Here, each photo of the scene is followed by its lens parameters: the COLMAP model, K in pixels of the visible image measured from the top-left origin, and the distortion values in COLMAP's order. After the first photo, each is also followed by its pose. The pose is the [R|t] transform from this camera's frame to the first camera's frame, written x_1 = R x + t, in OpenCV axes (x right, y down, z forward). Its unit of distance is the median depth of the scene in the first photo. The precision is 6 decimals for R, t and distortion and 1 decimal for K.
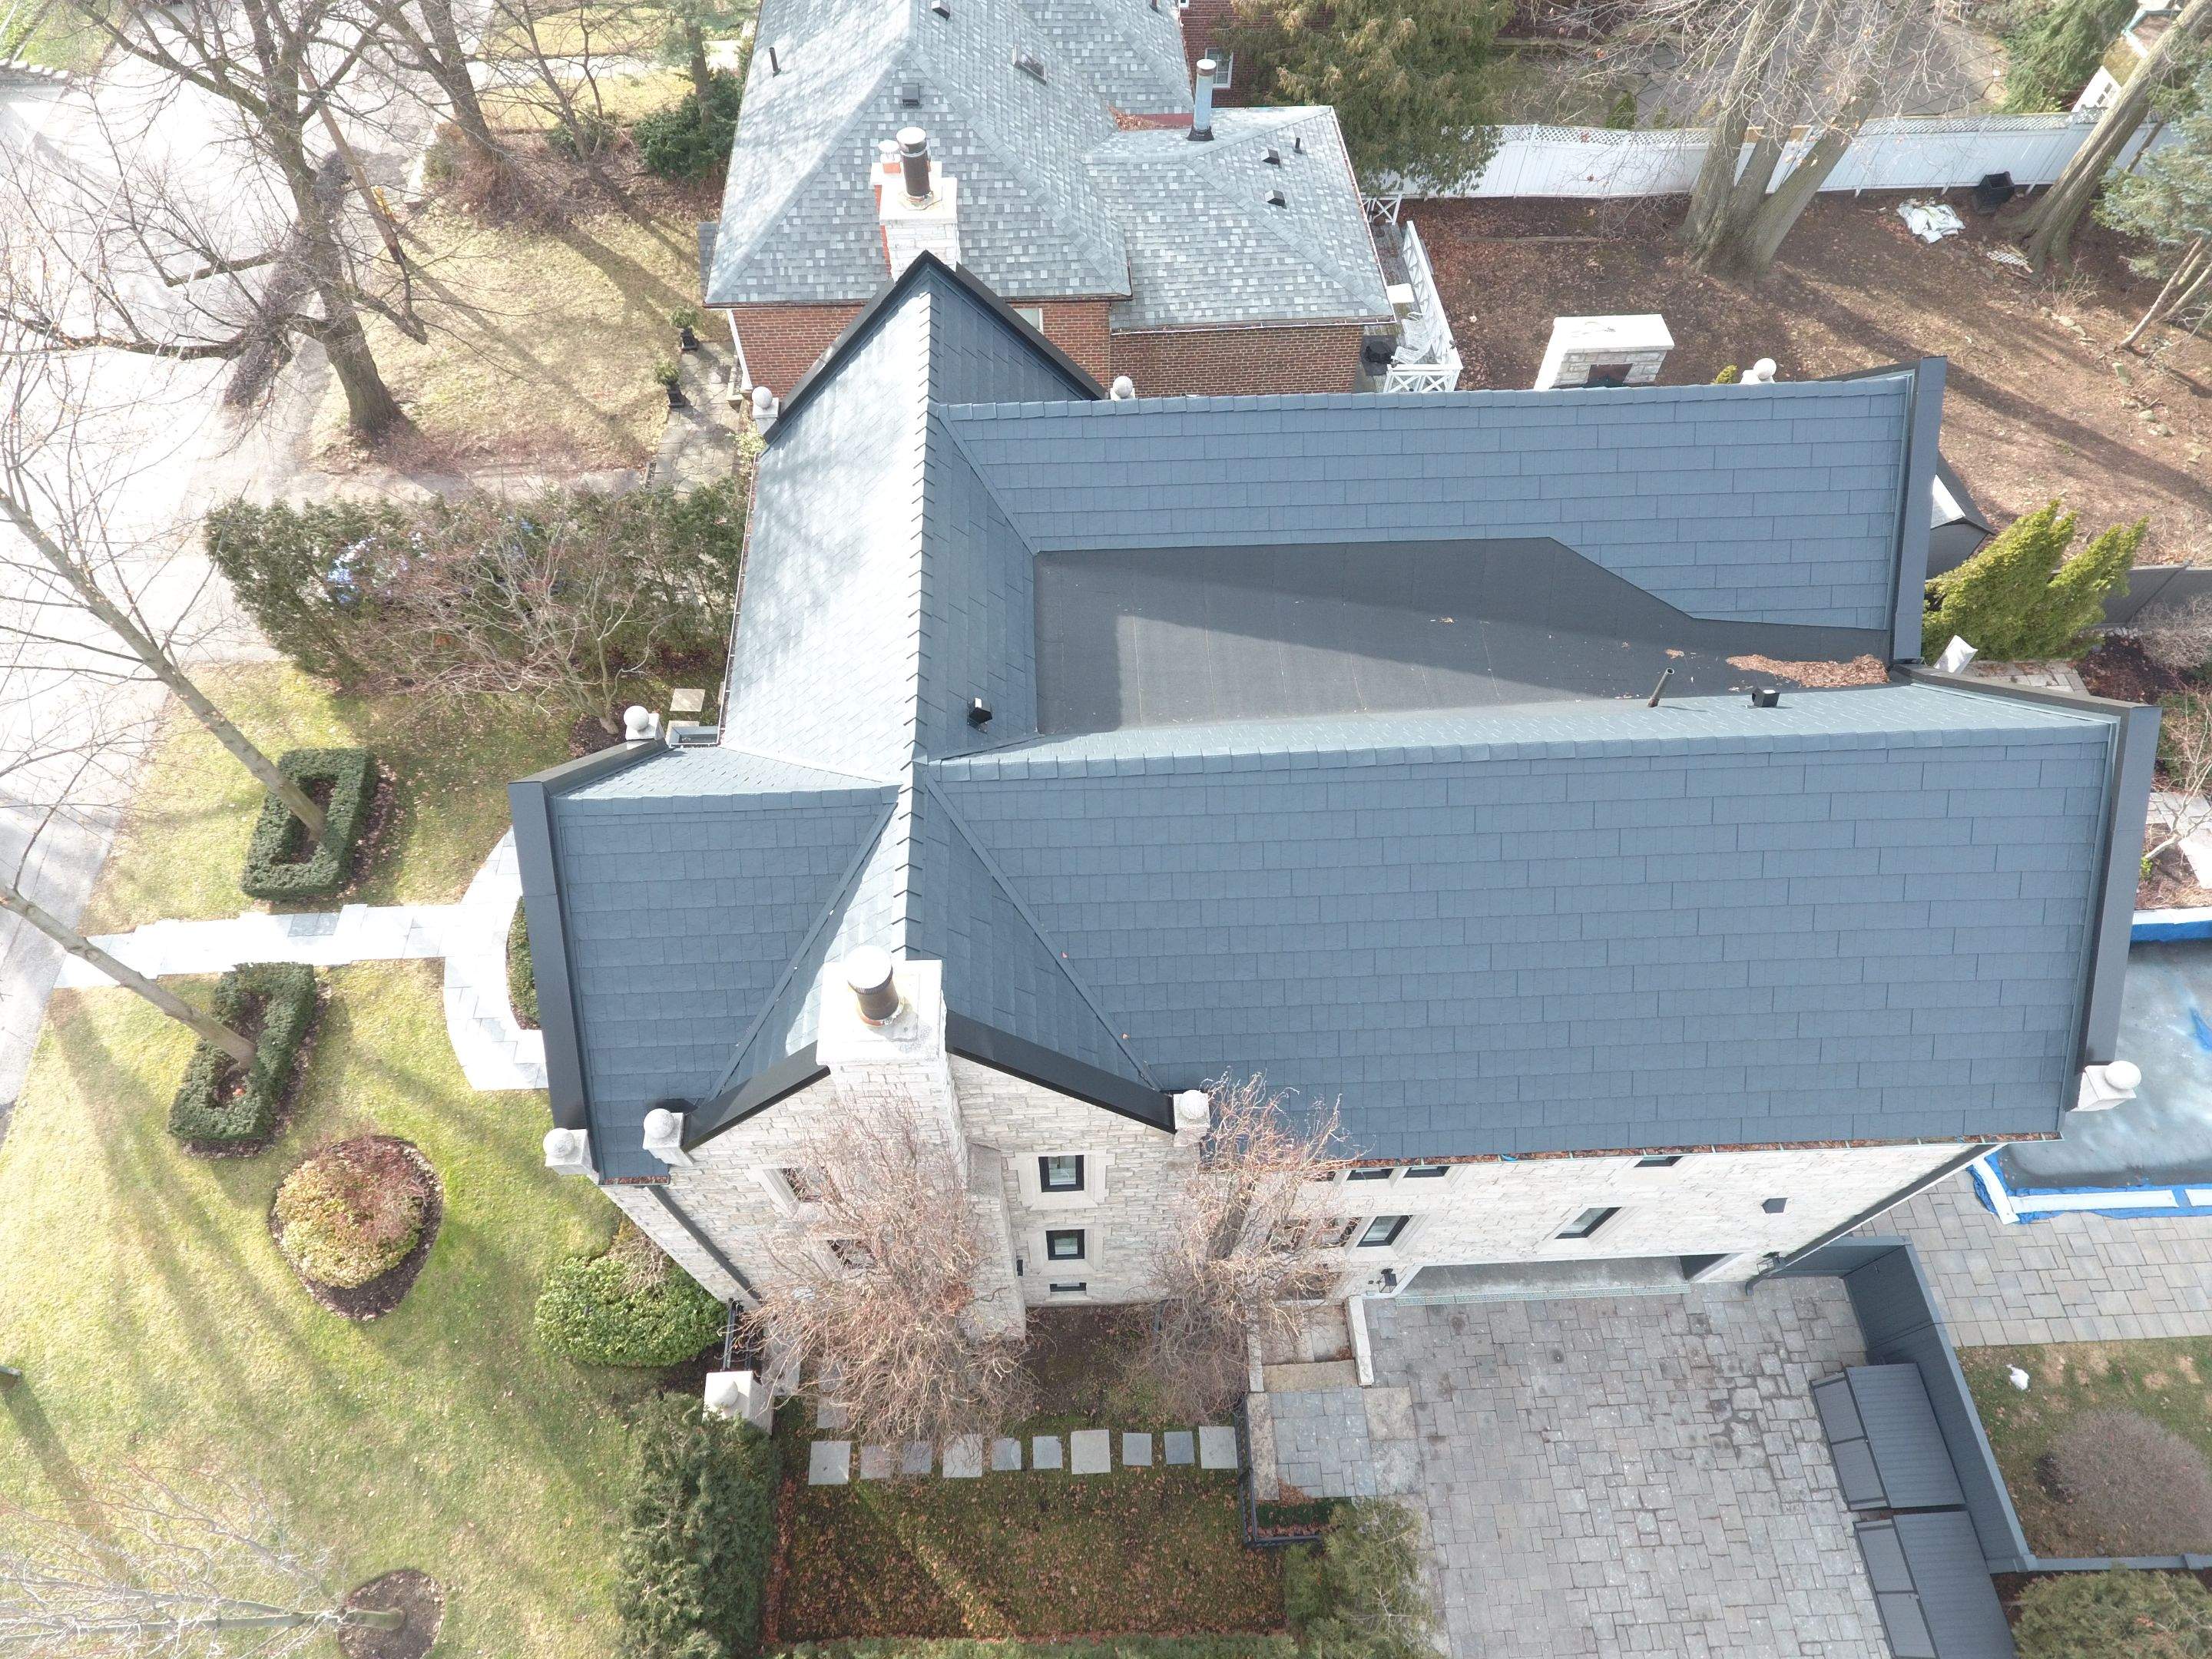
lens RADIAL K [[1272.2, 0, 1078.0], [0, 1272.2, 823.3], [0, 0, 1]] dist [-0.005980, 0.002335]
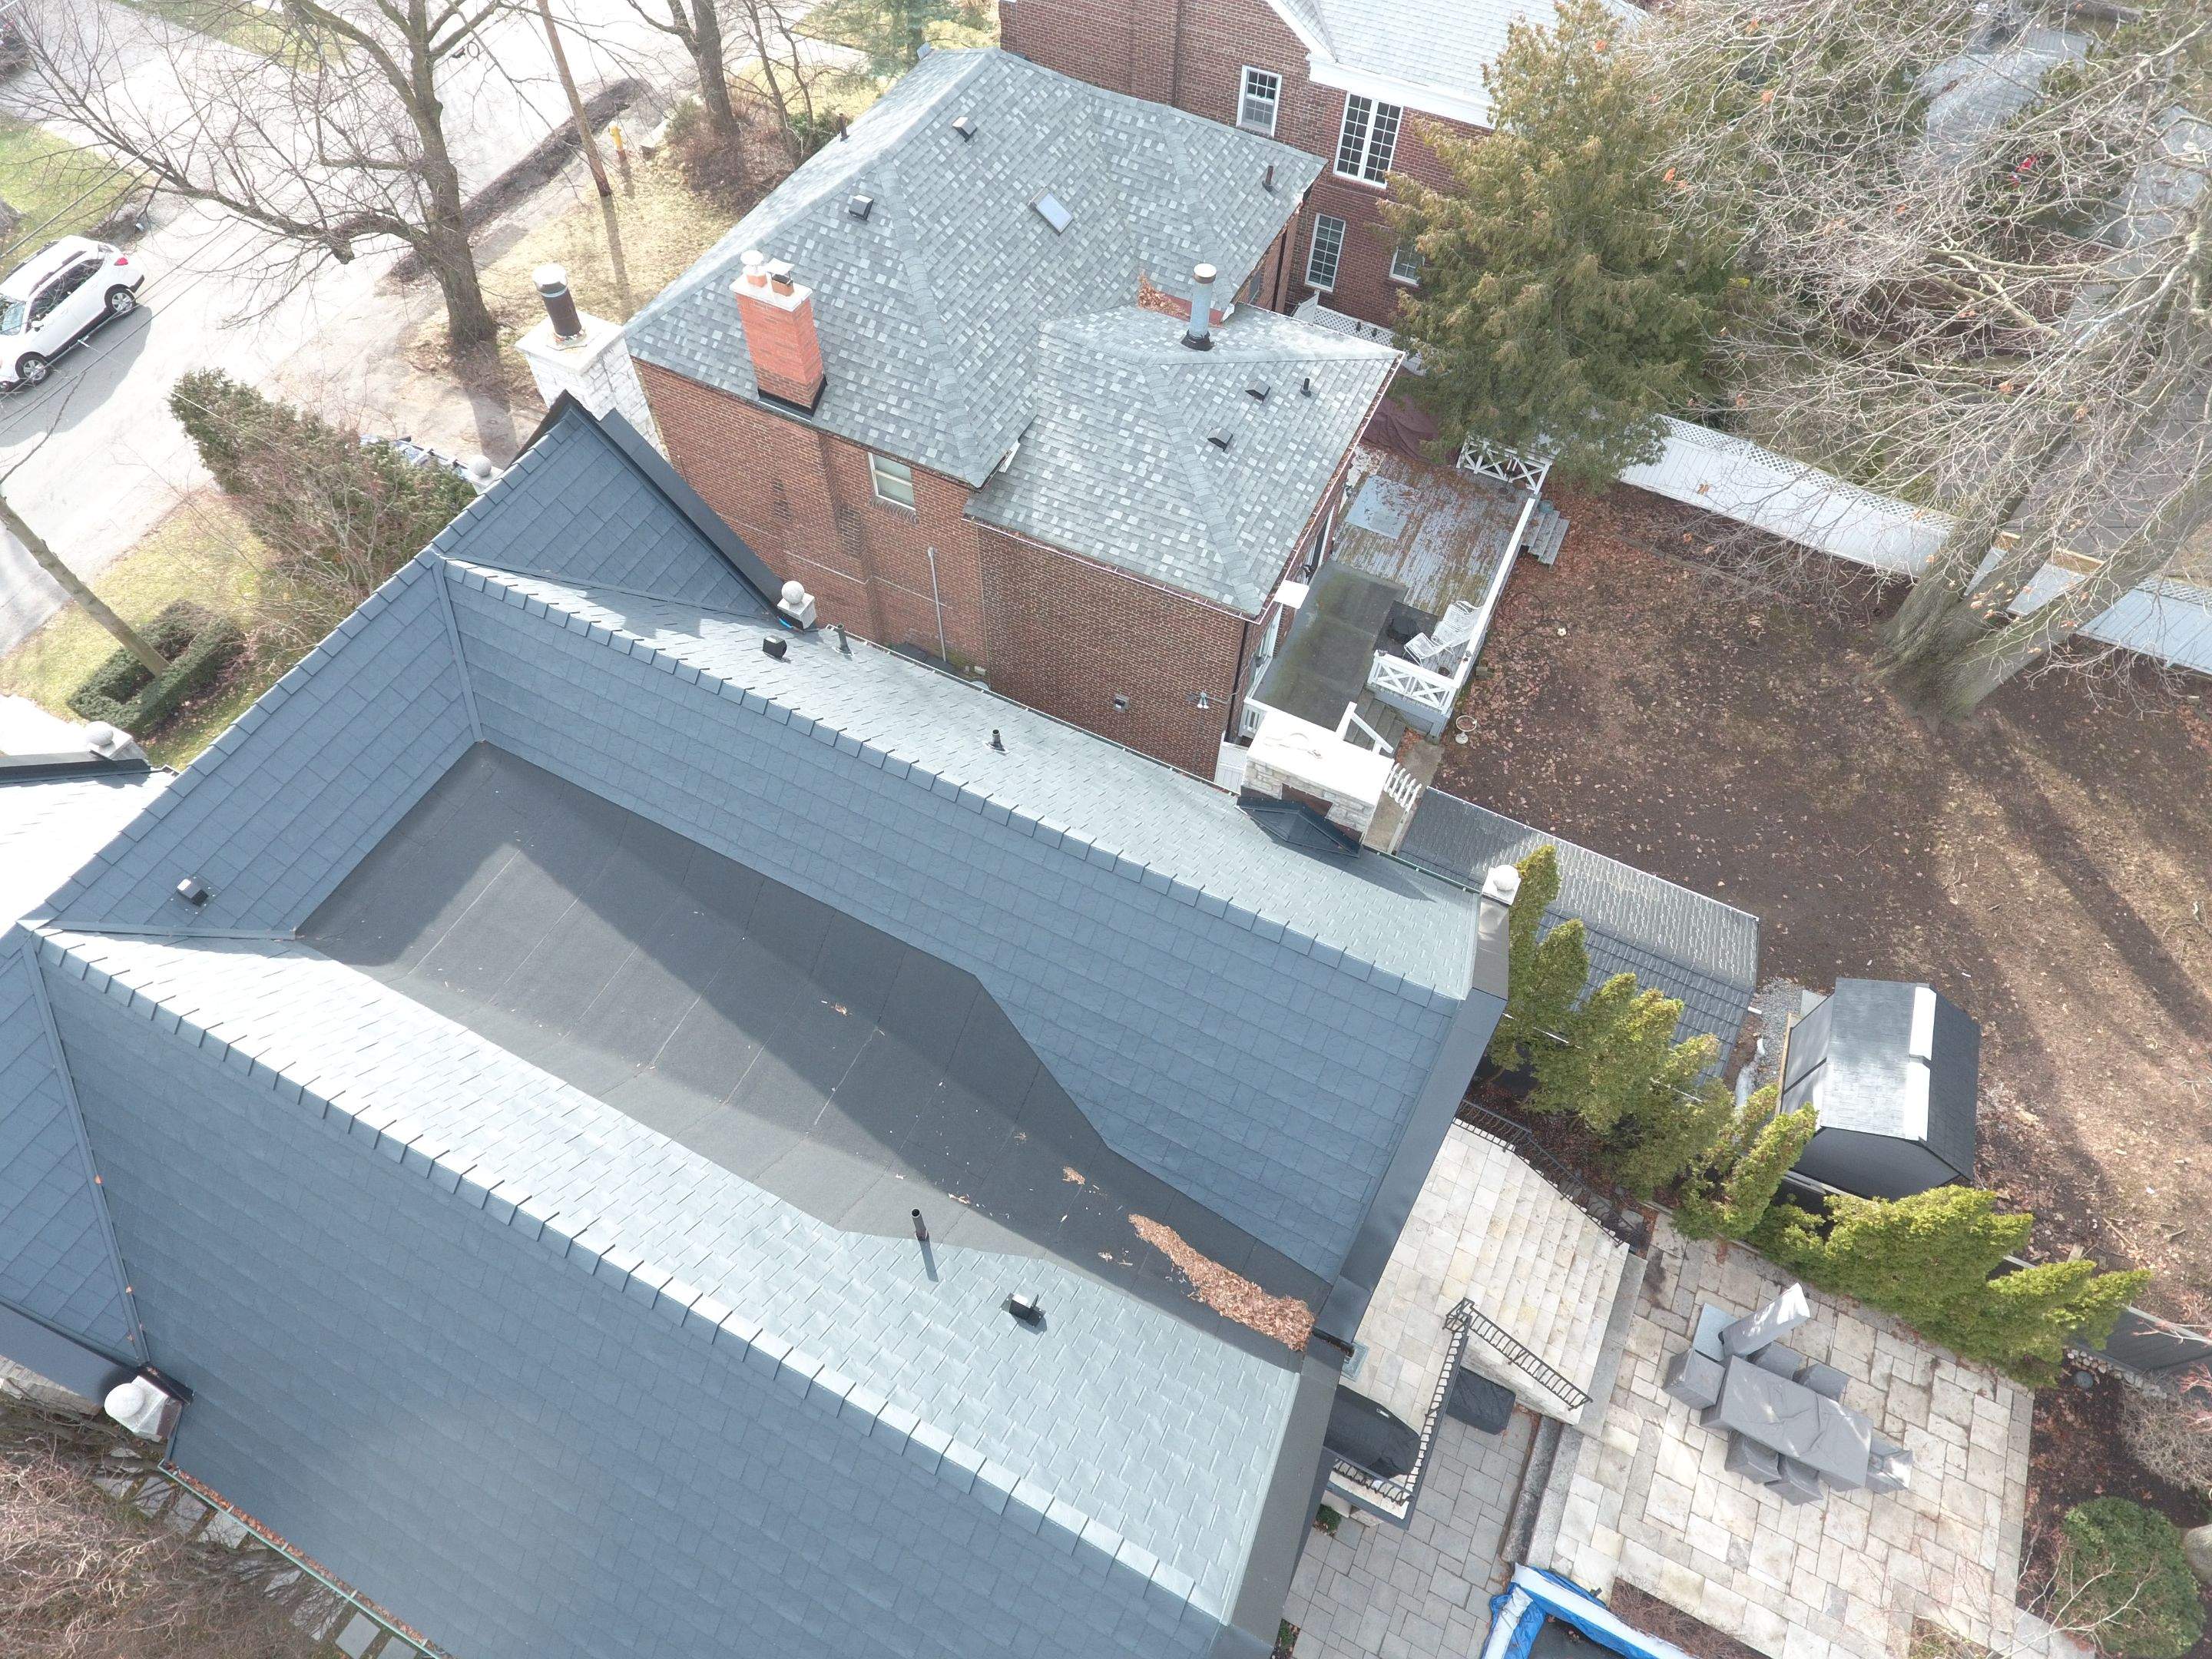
lens RADIAL K [[1272.2, 0, 1078.0], [0, 1272.2, 823.3], [0, 0, 1]] dist [-0.005980, 0.002335]
pose [[0.872843, 0.416525, -0.254269, 0.417014], [-0.417610, 0.907113, 0.052418, -0.268862], [0.252484, 0.060432, 0.965712, 0.159946]]
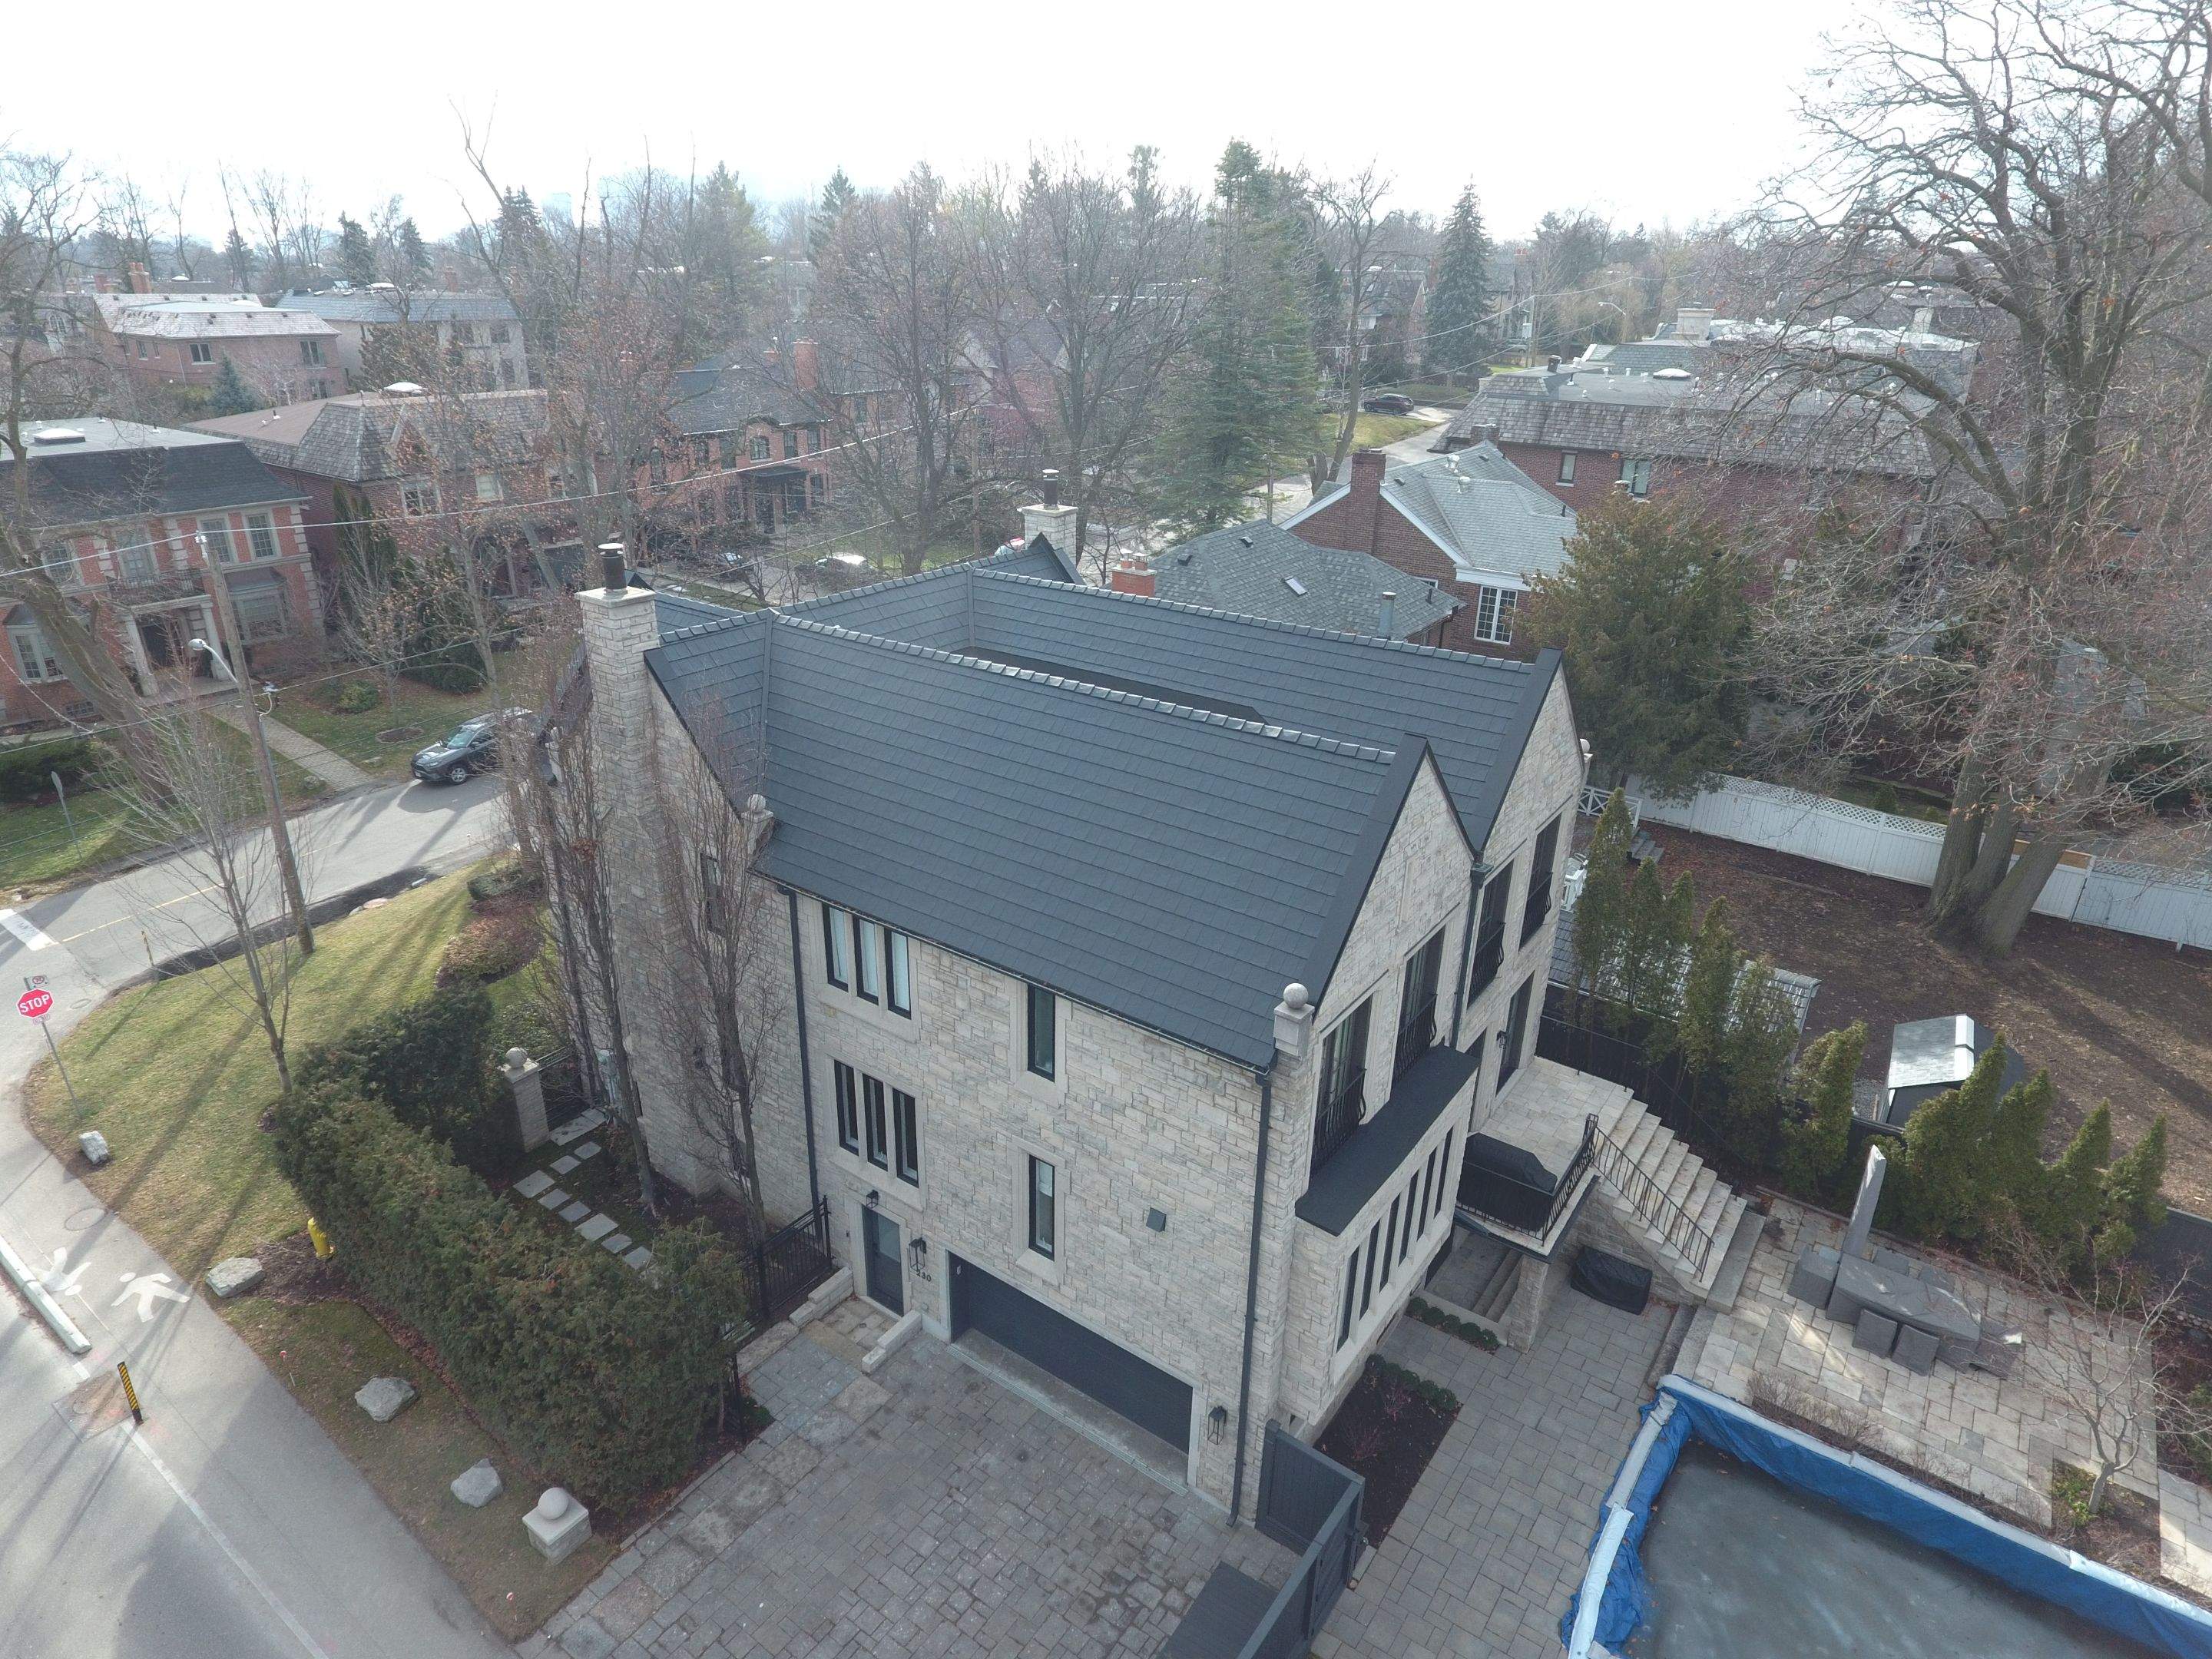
lens RADIAL K [[1271.1, 0, 1082.7], [0, 1271.1, 846.3], [0, 0, 1]] dist [-0.002760, -0.000546]
pose [[0.780892, 0.265850, -0.565272, 0.740634], [-0.535419, 0.750983, -0.386460, 0.370868], [0.321769, 0.604441, 0.728777, 0.011432]]
